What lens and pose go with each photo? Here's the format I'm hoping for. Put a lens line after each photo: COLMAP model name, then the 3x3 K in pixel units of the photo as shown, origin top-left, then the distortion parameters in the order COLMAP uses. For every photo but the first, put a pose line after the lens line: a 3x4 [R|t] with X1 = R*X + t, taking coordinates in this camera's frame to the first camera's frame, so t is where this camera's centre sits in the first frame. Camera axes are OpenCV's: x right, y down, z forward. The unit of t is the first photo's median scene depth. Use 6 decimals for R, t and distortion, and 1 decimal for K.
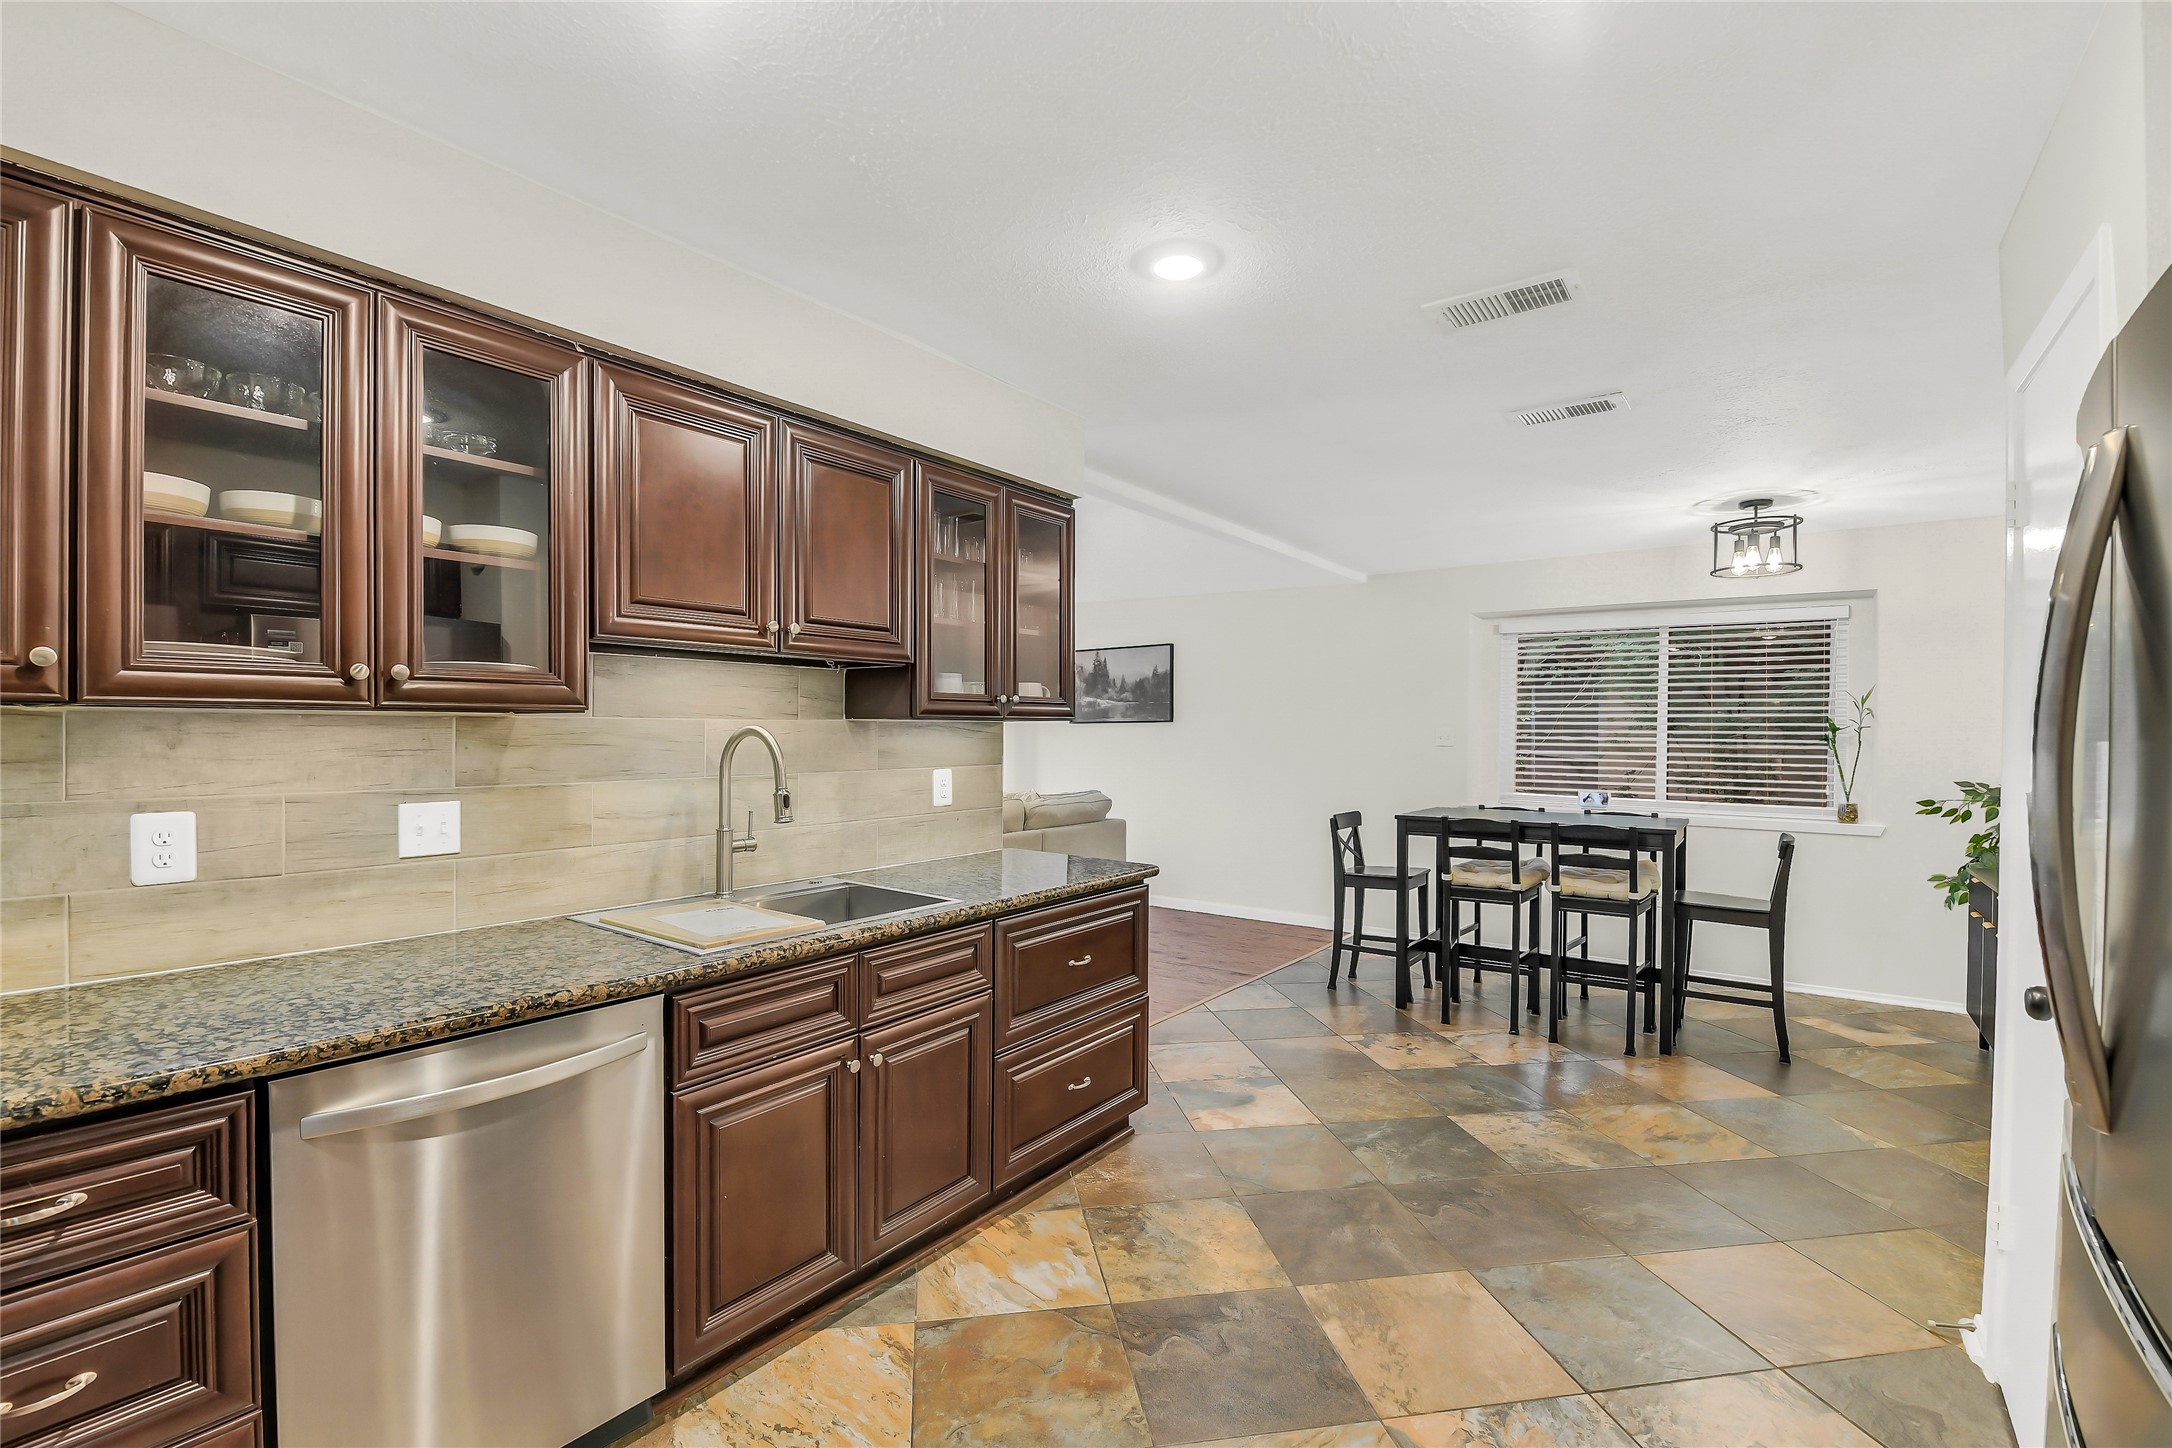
lens RADIAL K [[924.7, 0, 1086.0], [0, 924.7, 724.0], [0, 0, 1]] dist [-0.032068, -0.000421]
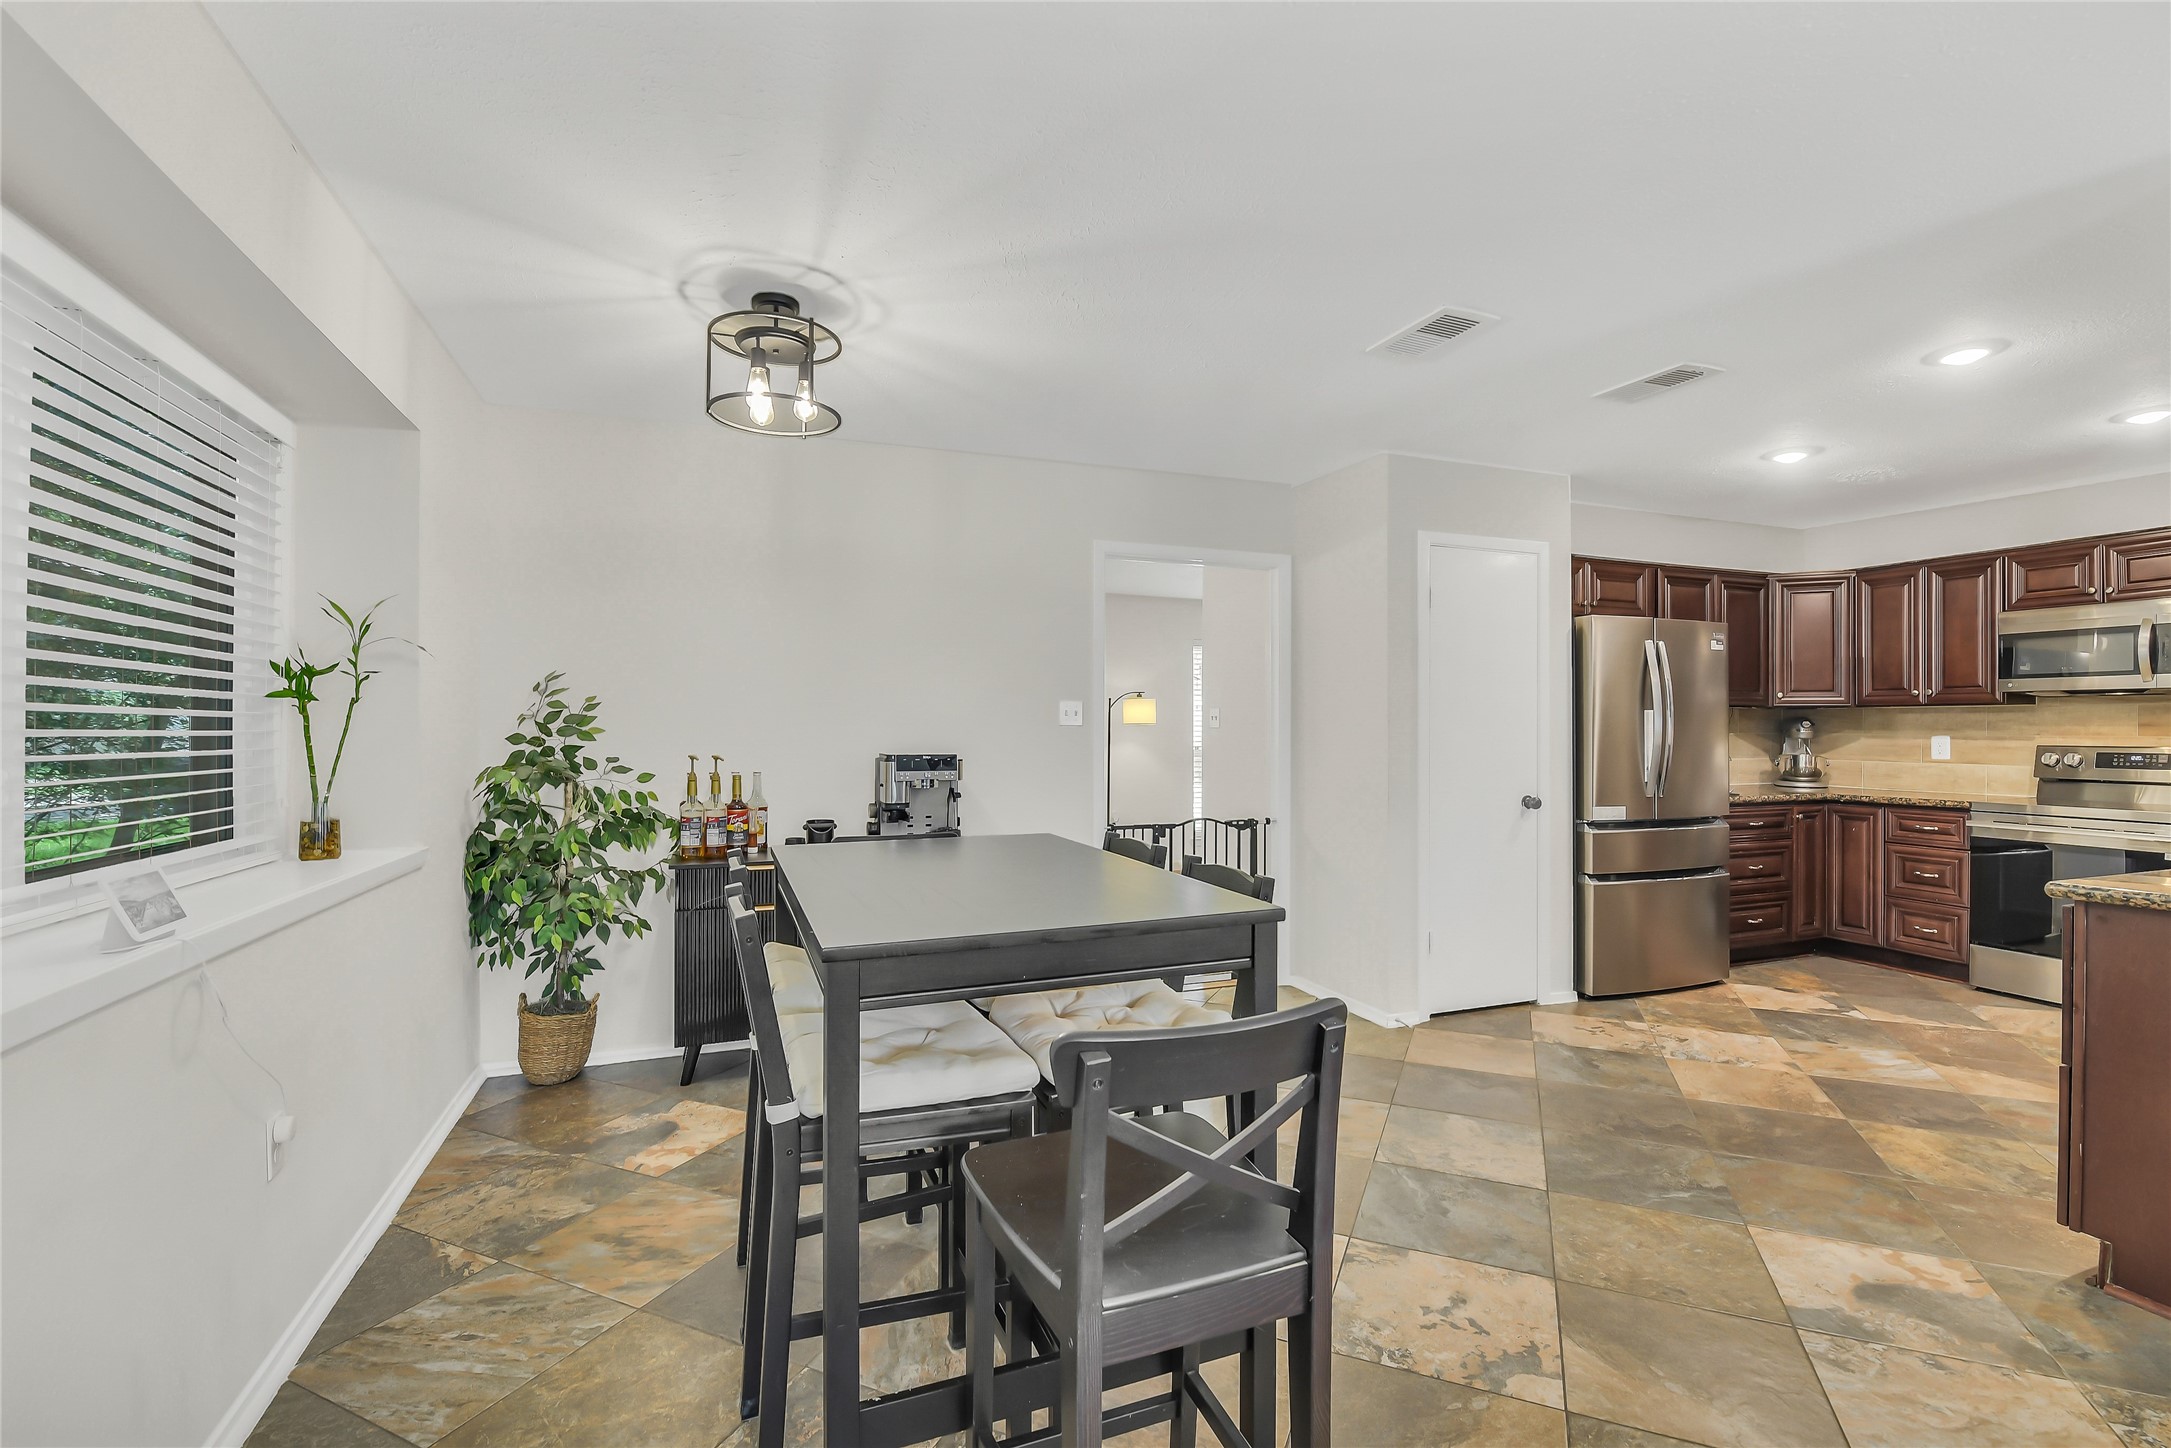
lens RADIAL K [[933.0, 0, 1085.5], [0, 933.0, 724.0], [0, 0, 1]] dist [0.000158, -0.000481]
pose [[-0.841005, -0.017359, 0.540748, 0.292580], [-0.025778, 0.999636, -0.008001, 0.040801], [-0.540412, -0.020669, -0.841146, 1.857733]]
